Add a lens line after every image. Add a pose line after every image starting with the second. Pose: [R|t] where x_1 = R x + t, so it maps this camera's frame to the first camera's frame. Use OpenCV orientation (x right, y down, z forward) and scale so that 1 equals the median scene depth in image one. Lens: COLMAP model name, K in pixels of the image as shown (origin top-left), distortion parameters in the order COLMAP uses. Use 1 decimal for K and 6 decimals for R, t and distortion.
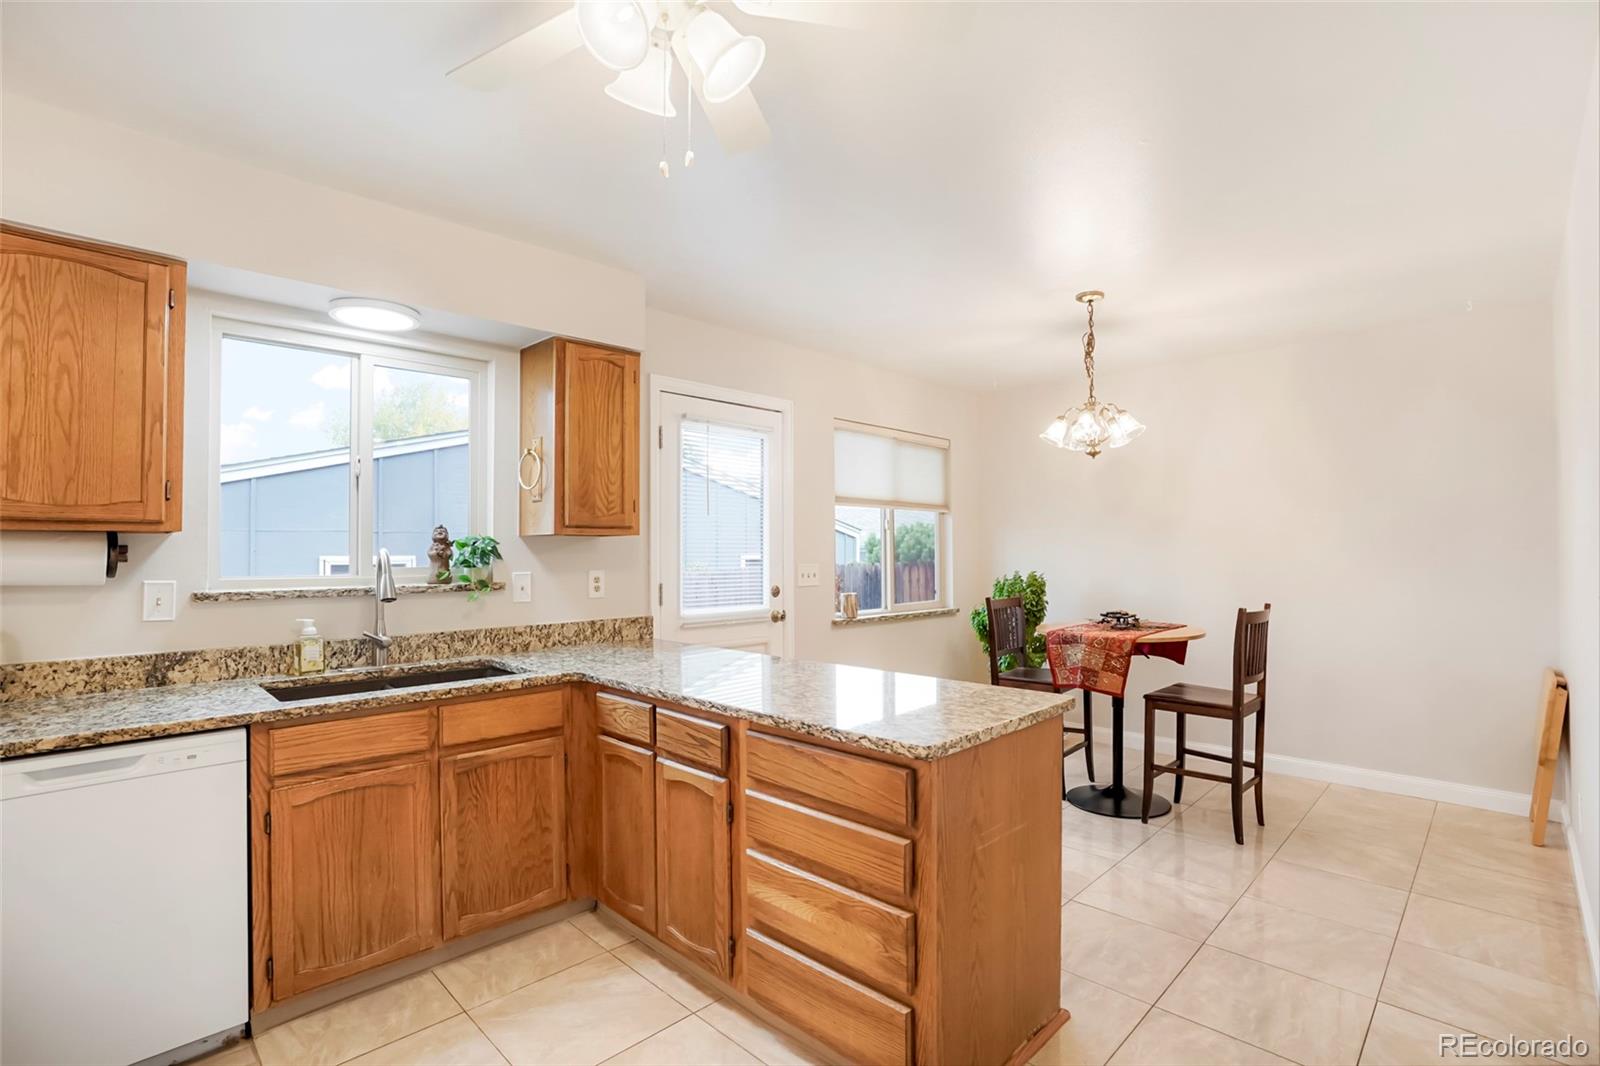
lens RADIAL K [[747.3, 0, 796.9], [0, 747.3, 540.4], [0, 0, 1]] dist [-0.067501, 0.027676]
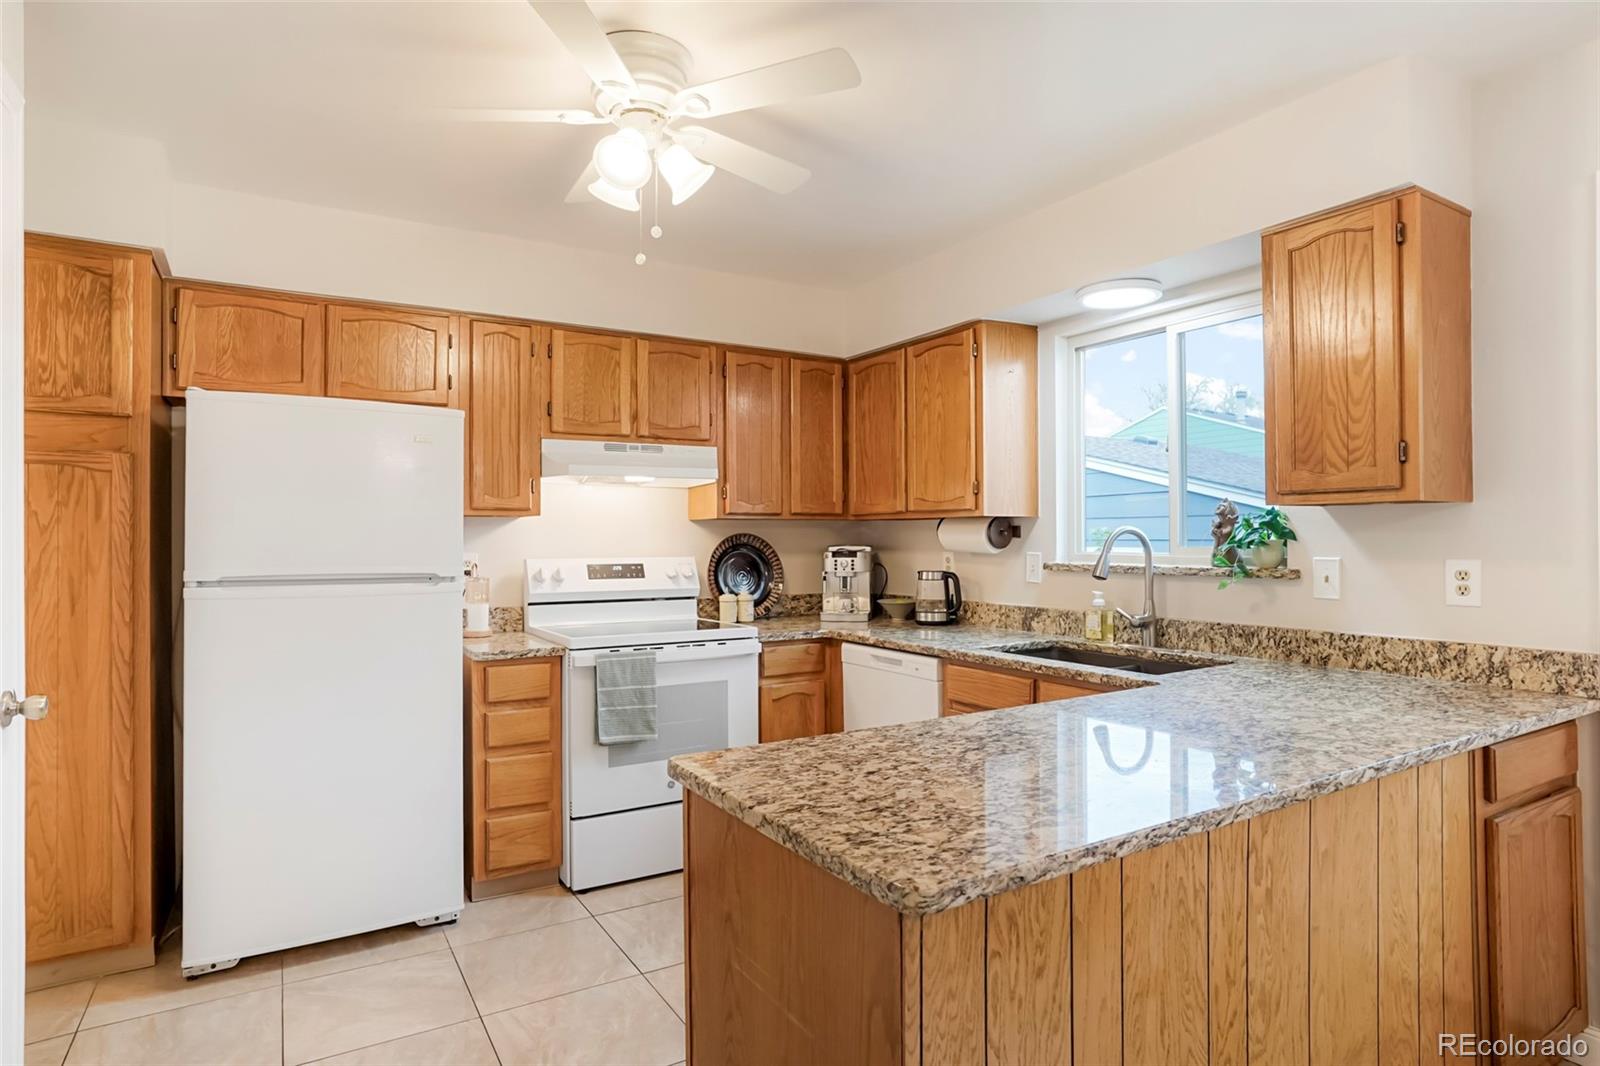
lens RADIAL K [[867.4, 0, 792.6], [0, 867.4, 531.7], [0, 0, 1]] dist [-0.064752, 0.040970]
pose [[-0.240063, 0.001339, -0.970756, 0.716028], [0.019183, 0.999810, -0.003365, 0.013991], [0.970568, -0.019430, -0.240043, 0.891505]]
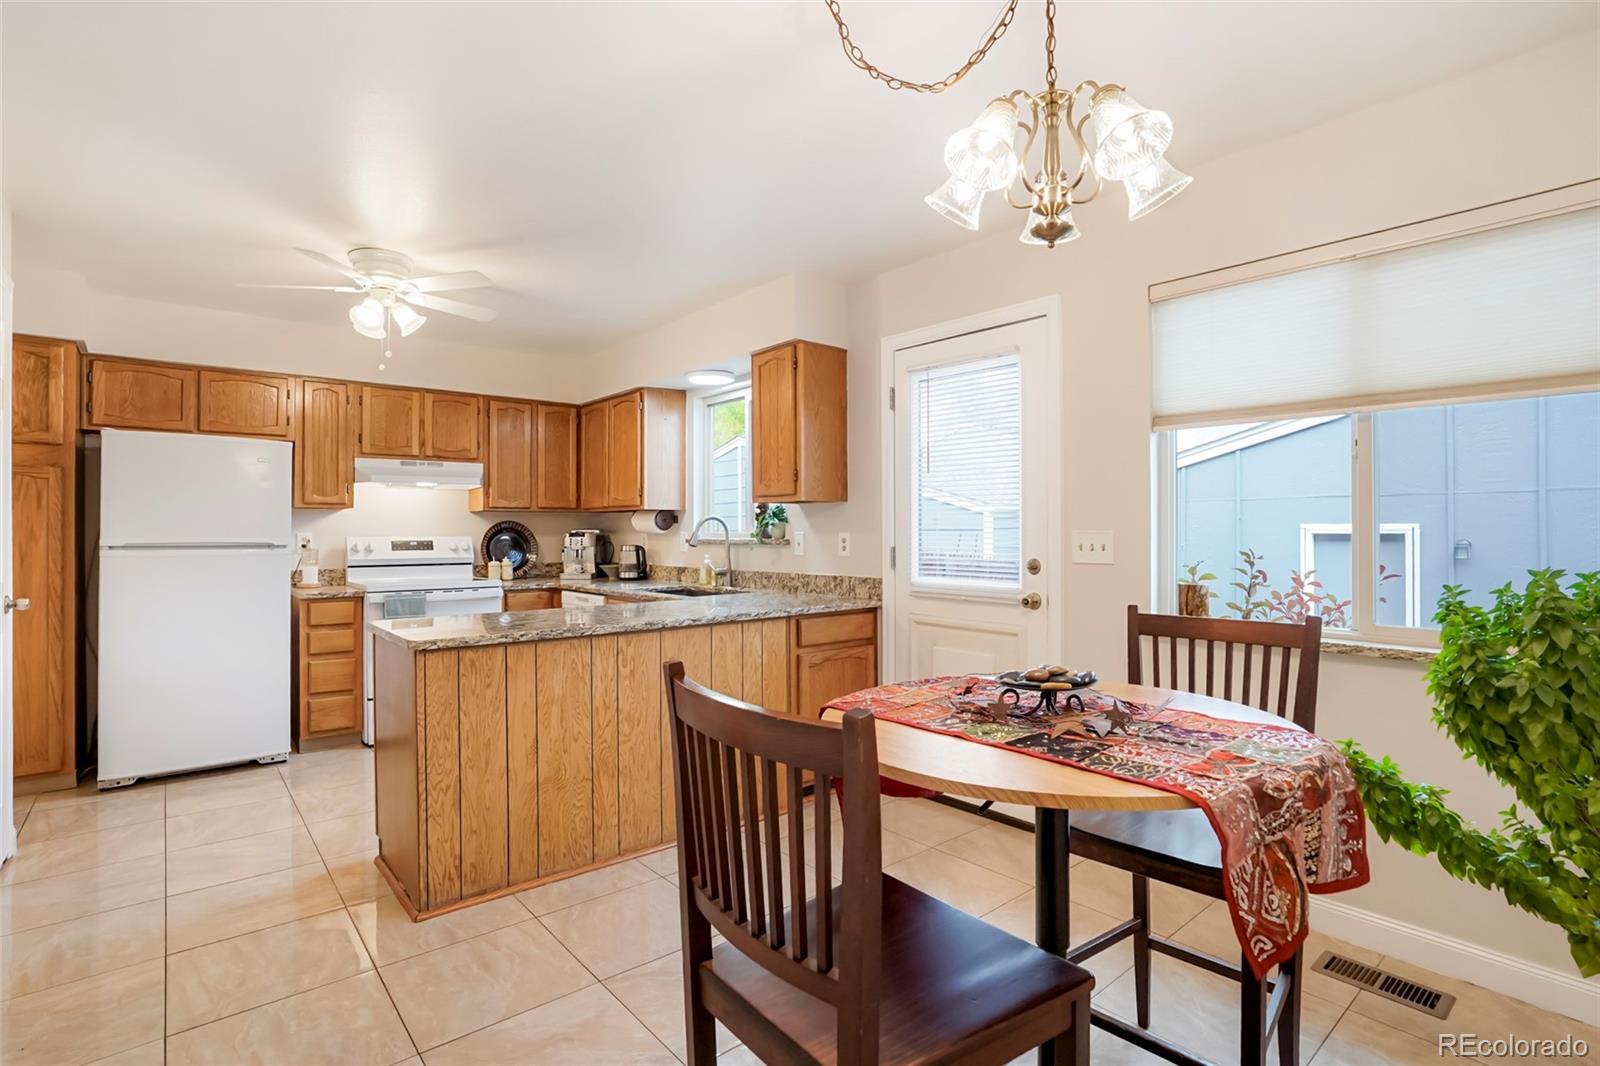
lens RADIAL K [[769.0, 0, 803.5], [0, 769.0, 524.9], [0, 0, 1]] dist [-0.068303, 0.029225]
pose [[-0.075647, -0.001080, -0.997134, 1.246226], [0.018455, 0.999827, -0.002483, 0.043159], [0.996964, -0.018590, -0.075614, 1.424092]]
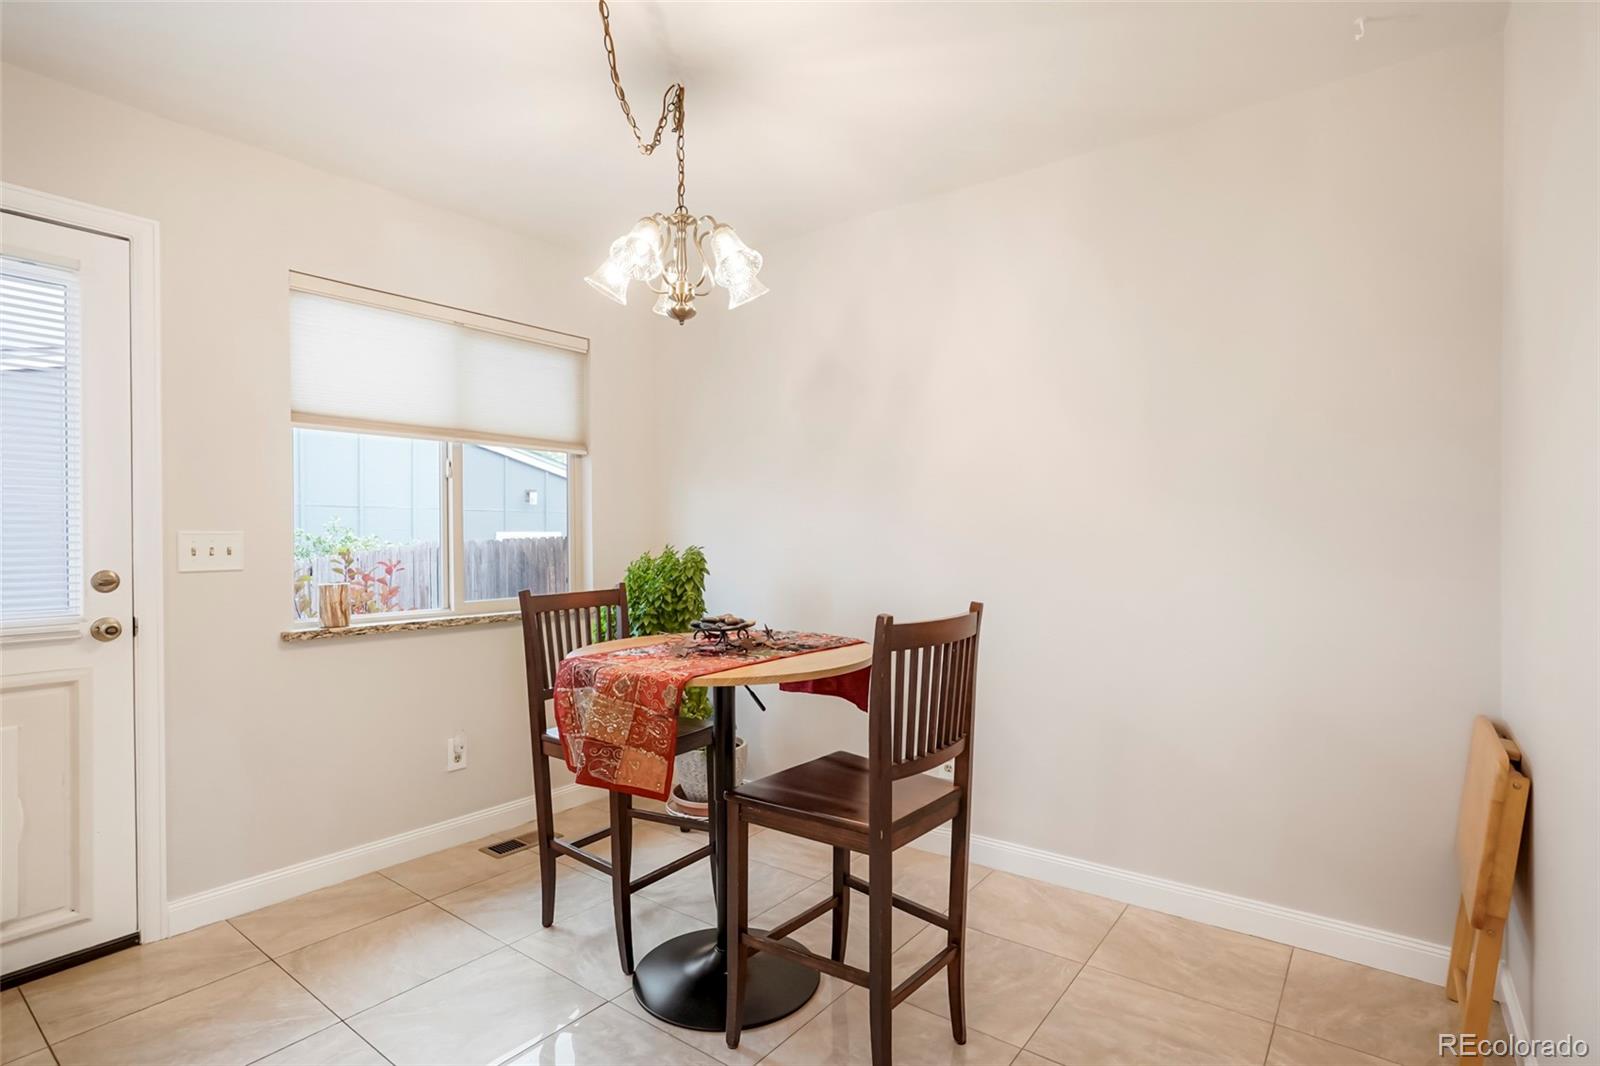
lens RADIAL K [[787.6, 0, 794.9], [0, 787.6, 539.5], [0, 0, 1]] dist [-0.017767, 0.000484]
pose [[0.991826, -0.001696, 0.127587, 0.647087], [-0.000952, 0.999785, 0.020691, 0.046472], [-0.127595, -0.020643, 0.991612, 0.686902]]
